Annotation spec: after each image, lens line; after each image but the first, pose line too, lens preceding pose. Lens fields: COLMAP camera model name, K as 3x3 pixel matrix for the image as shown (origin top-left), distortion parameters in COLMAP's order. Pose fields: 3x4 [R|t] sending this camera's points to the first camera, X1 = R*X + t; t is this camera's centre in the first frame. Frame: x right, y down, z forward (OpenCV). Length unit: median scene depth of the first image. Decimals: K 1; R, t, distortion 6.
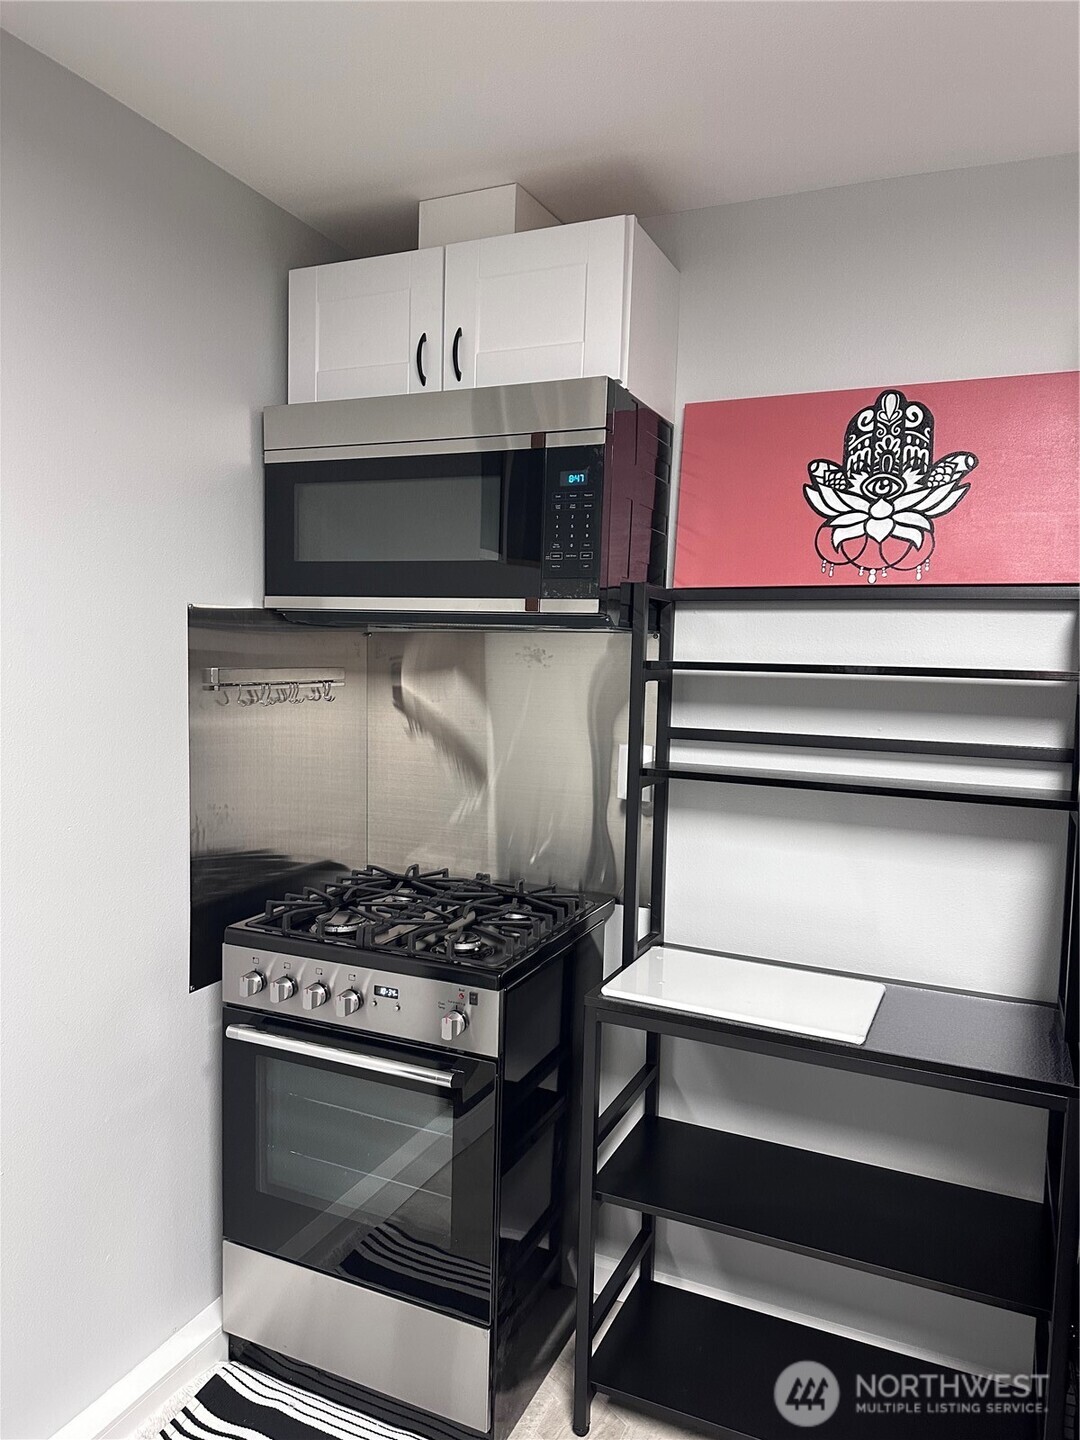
lens RADIAL K [[1034.1, 0, 528.9], [0, 1034.1, 730.2], [0, 0, 1]] dist [0.029182, -0.051365]
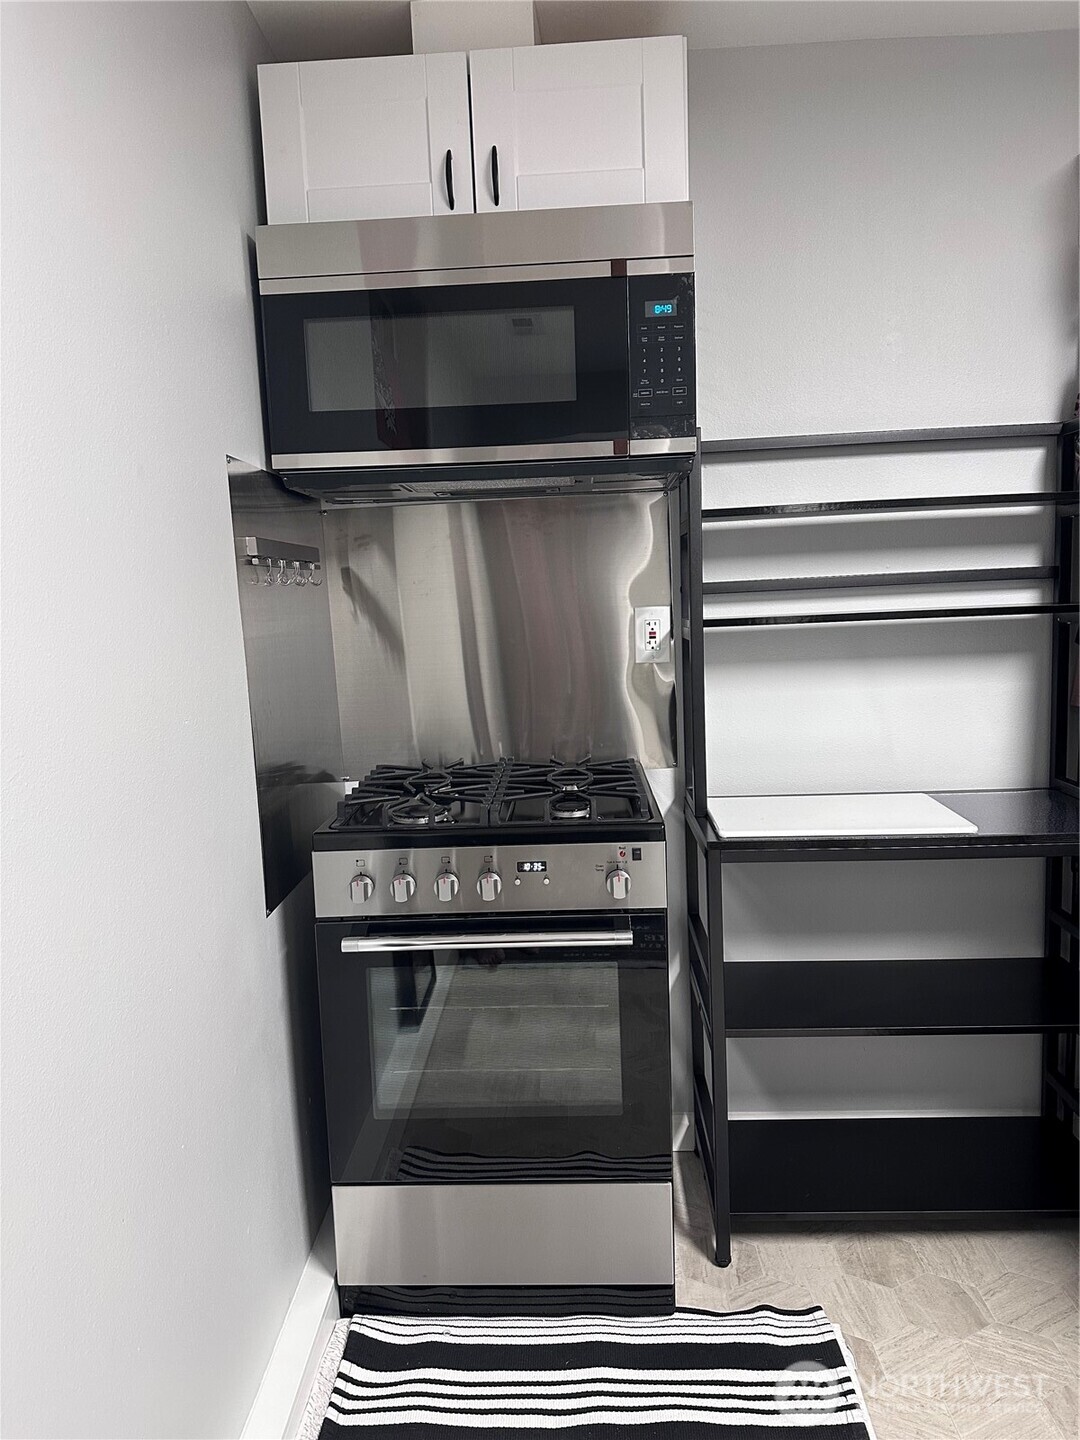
lens RADIAL K [[1034.1, 0, 544.8], [0, 1034.1, 732.3], [0, 0, 1]] dist [0.029182, -0.051365]
pose [[0.921674, -0.116272, 0.370132, -0.411902], [0.094994, 0.992628, 0.075273, 0.056995], [-0.376156, -0.034217, 0.925924, 0.124245]]
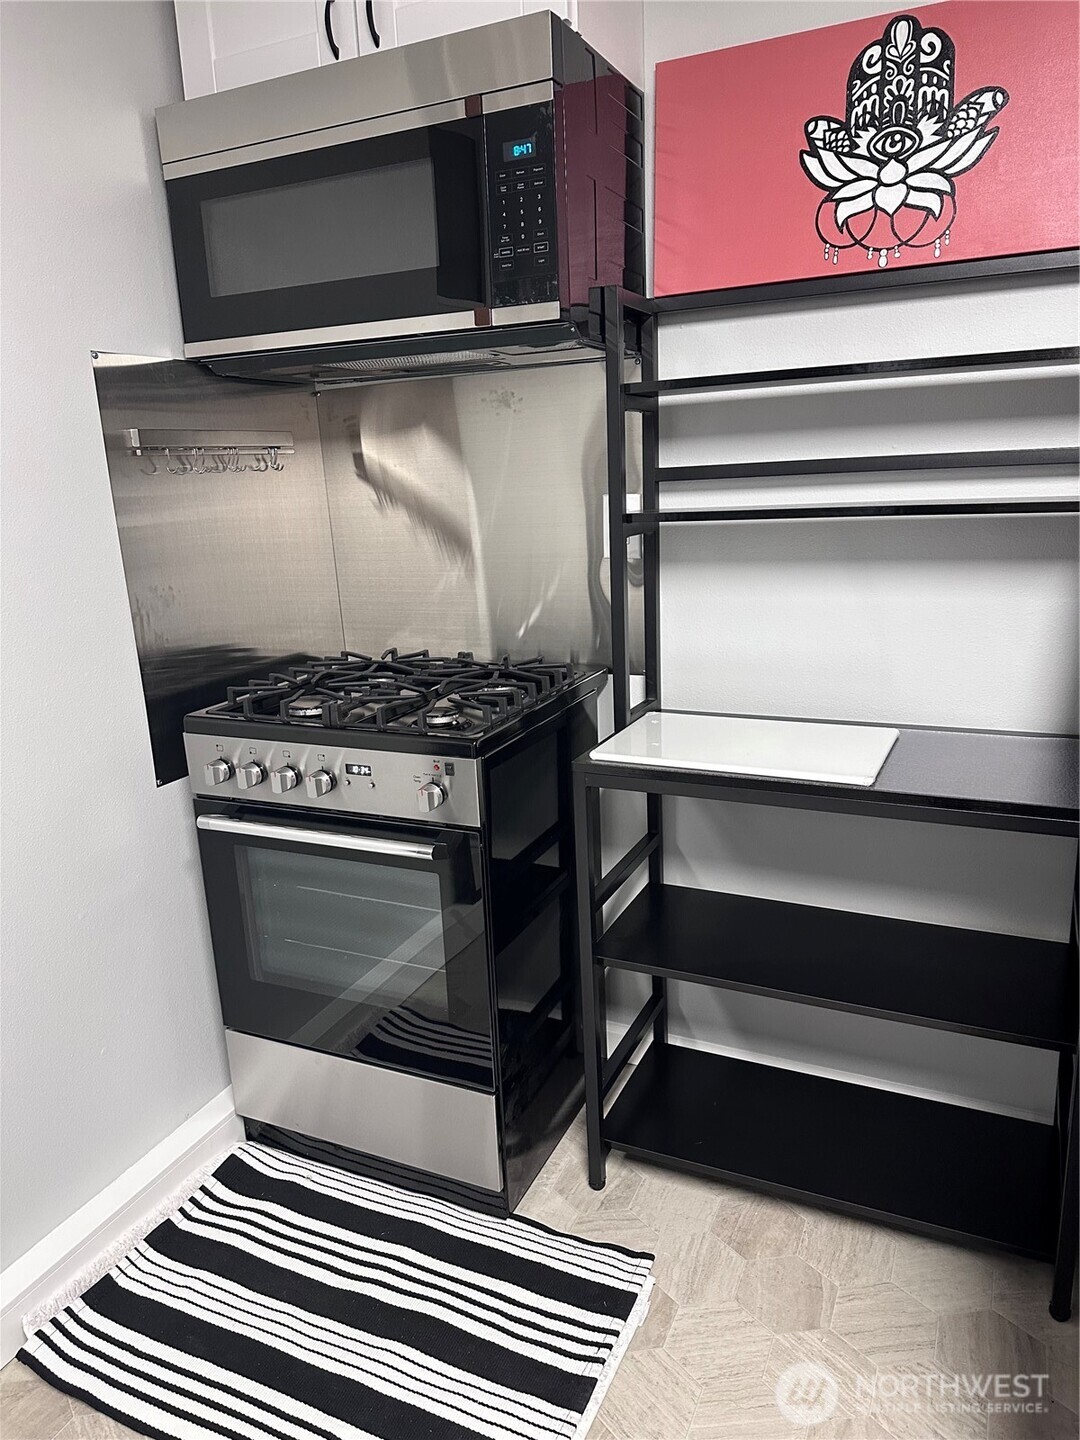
lens RADIAL K [[1034.1, 0, 531.5], [0, 1034.1, 741.2], [0, 0, 1]] dist [0.029182, -0.051365]
pose [[0.997497, -0.065880, -0.025694, 0.039282], [0.069504, 0.980335, 0.184695, 0.061395], [0.013022, -0.186018, 0.982460, 0.086684]]
